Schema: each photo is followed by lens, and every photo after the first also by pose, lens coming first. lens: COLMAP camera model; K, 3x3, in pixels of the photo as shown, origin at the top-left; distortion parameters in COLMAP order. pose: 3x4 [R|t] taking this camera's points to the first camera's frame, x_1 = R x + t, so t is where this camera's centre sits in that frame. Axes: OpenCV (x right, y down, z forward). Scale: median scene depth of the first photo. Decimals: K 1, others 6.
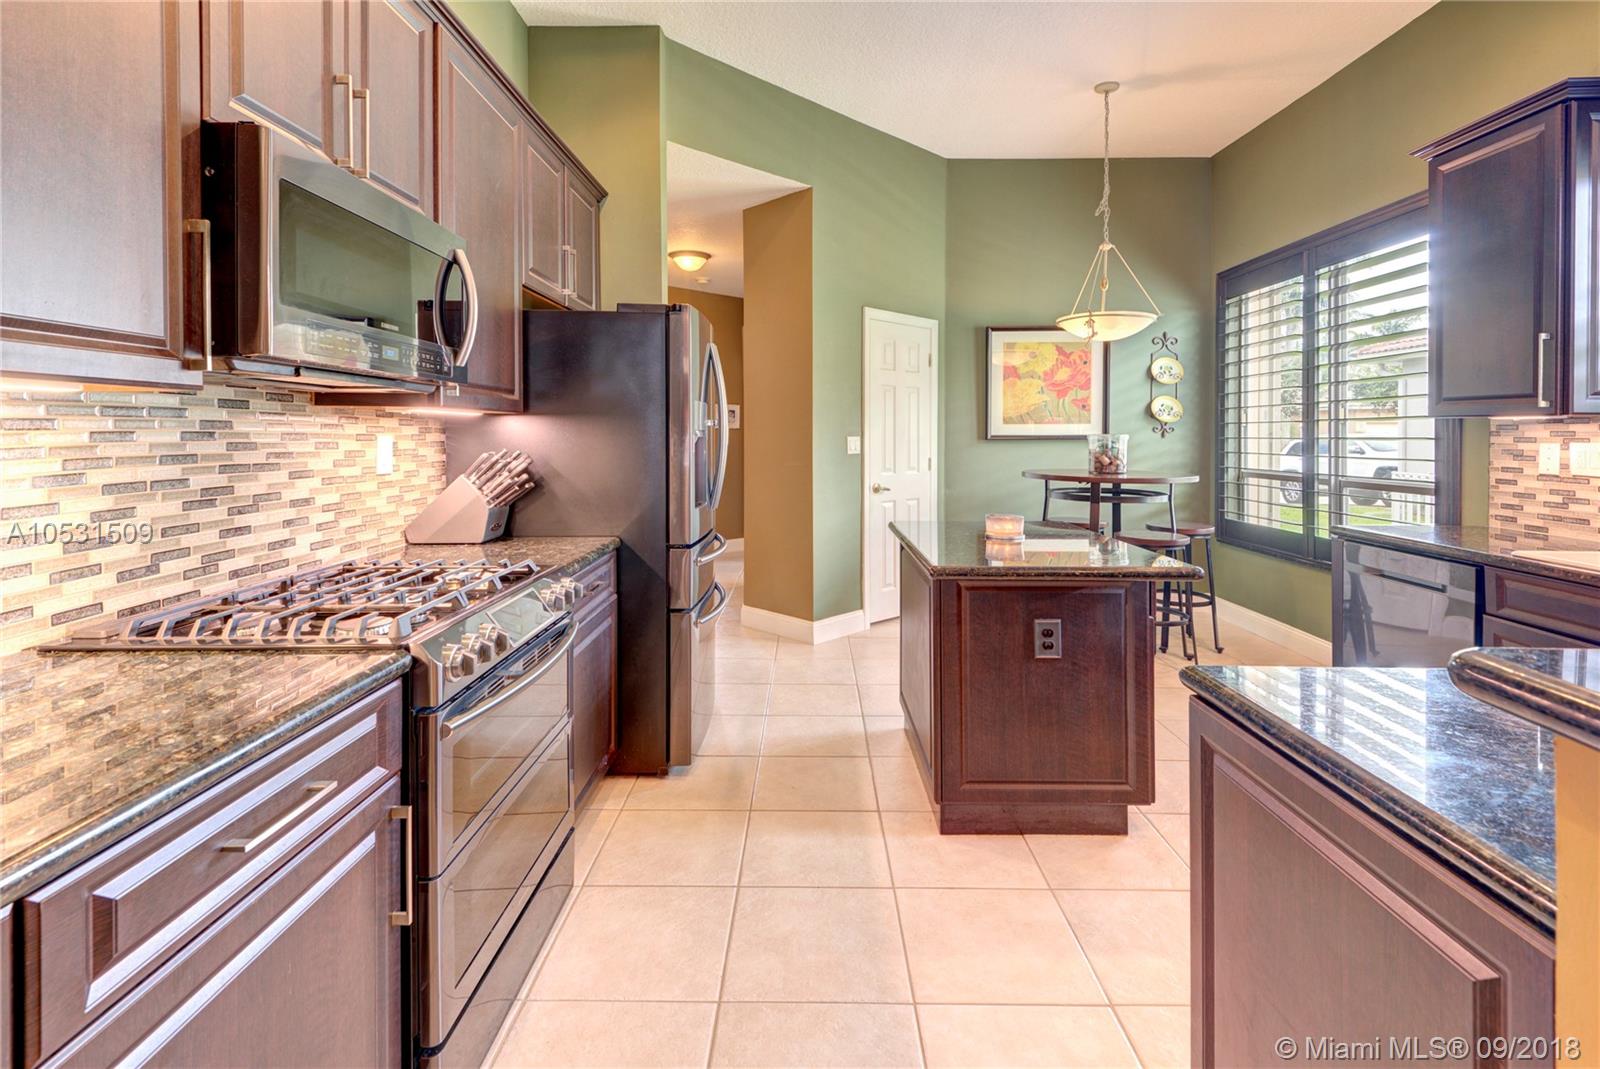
lens RADIAL K [[798.2, 0, 793.7], [0, 798.2, 456.9], [0, 0, 1]] dist [0.016958, -0.009147]
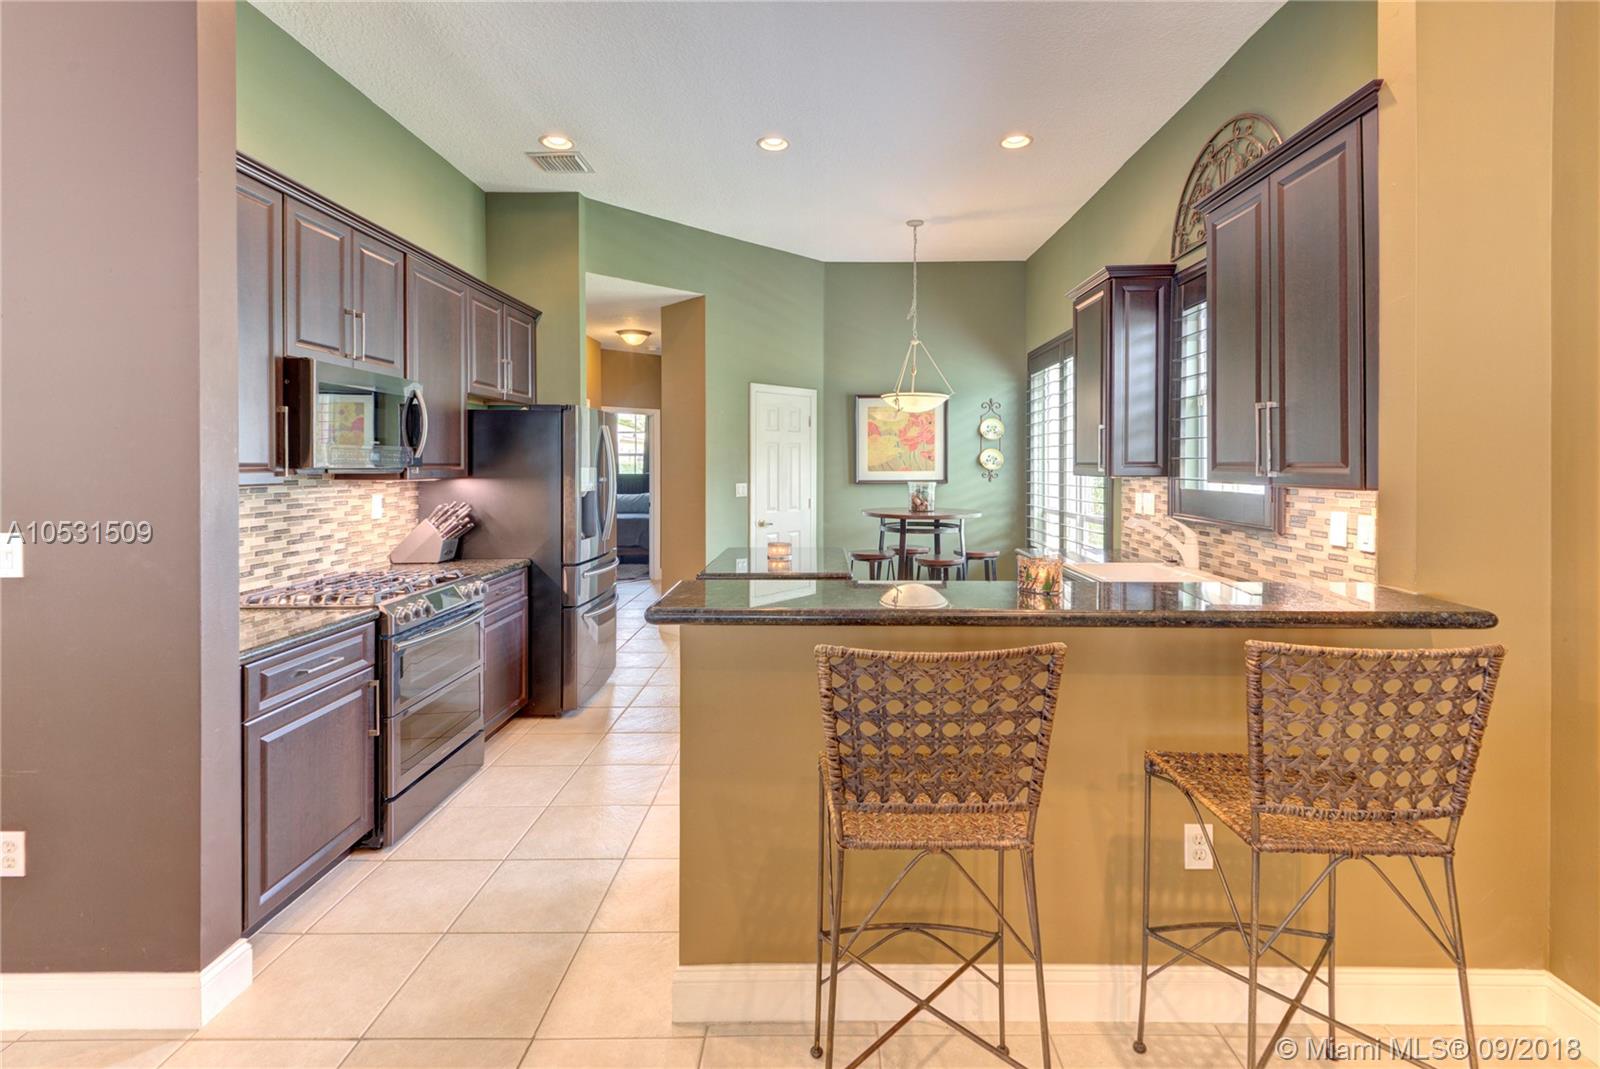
lens RADIAL K [[798.2, 0, 774.9], [0, 798.2, 470.0], [0, 0, 1]] dist [0.016958, -0.009147]
pose [[0.999437, -0.008182, -0.032548, 0.357983], [0.007462, 0.999726, -0.022194, -0.037518], [0.032721, 0.021938, 0.999224, -0.609956]]
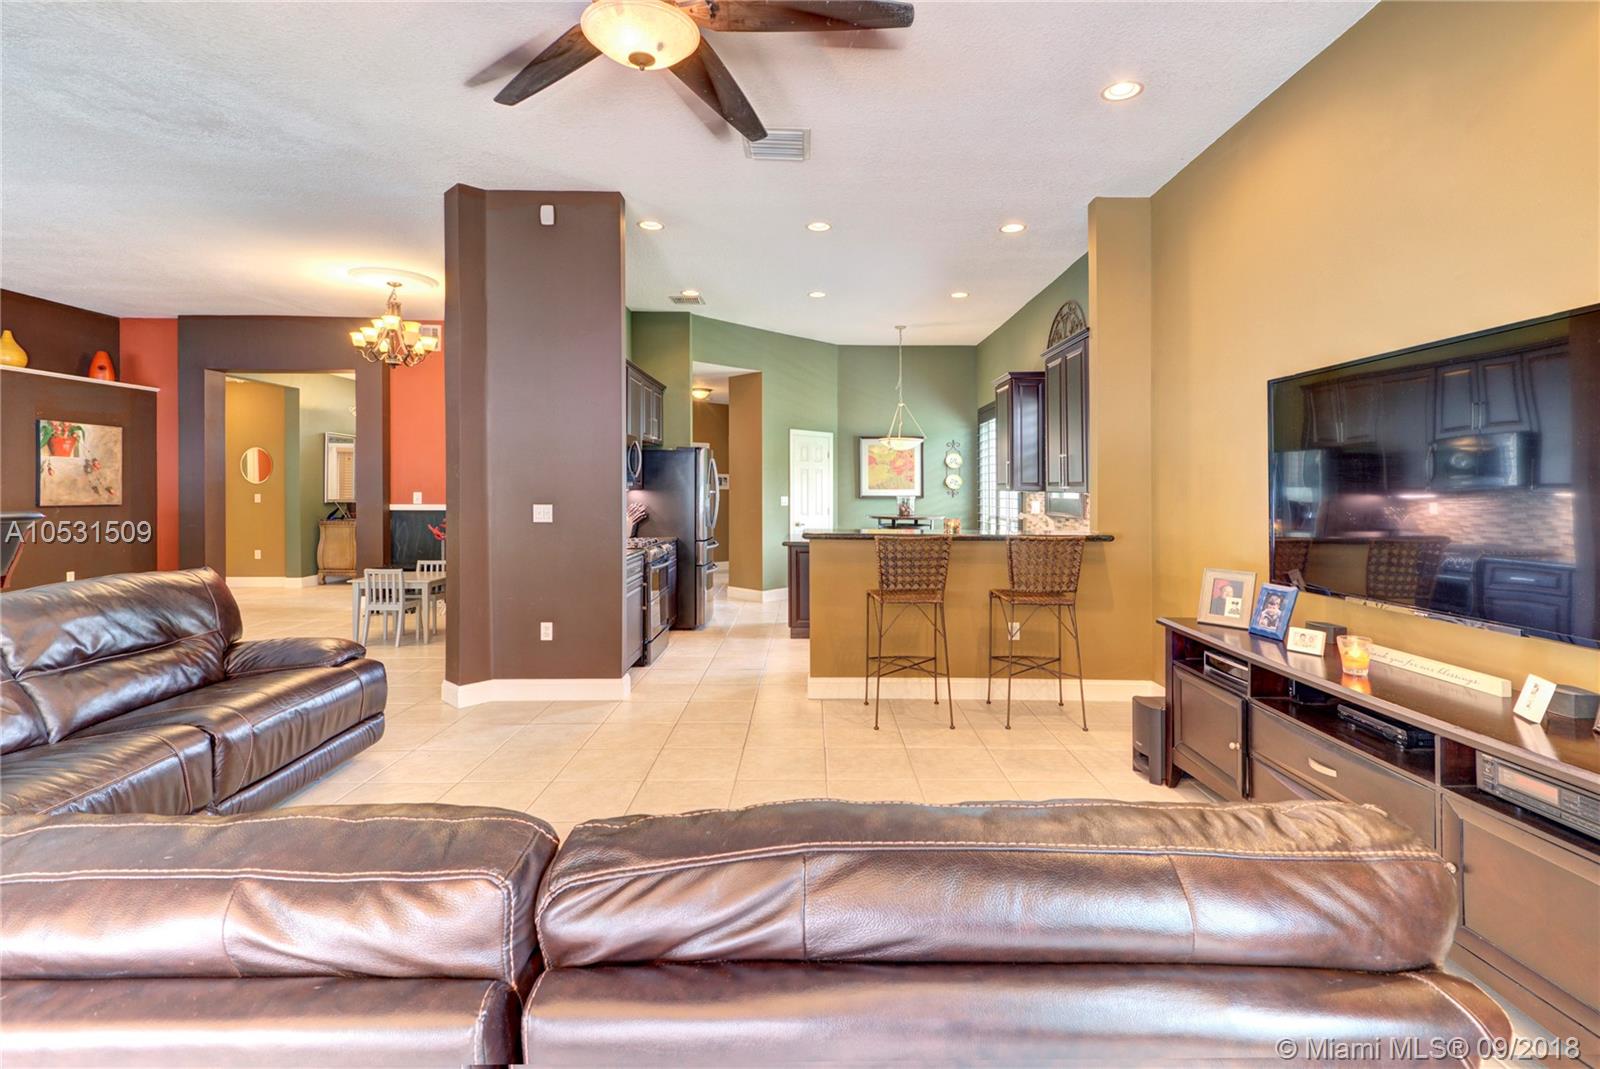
lens RADIAL K [[798.2, 0, 756.5], [0, 798.2, 469.2], [0, 0, 1]] dist [0.016958, -0.009147]
pose [[0.999445, -0.002614, -0.033201, 0.152174], [0.000859, 0.998606, -0.052769, 0.020480], [0.033292, 0.052711, 0.998055, -1.921154]]
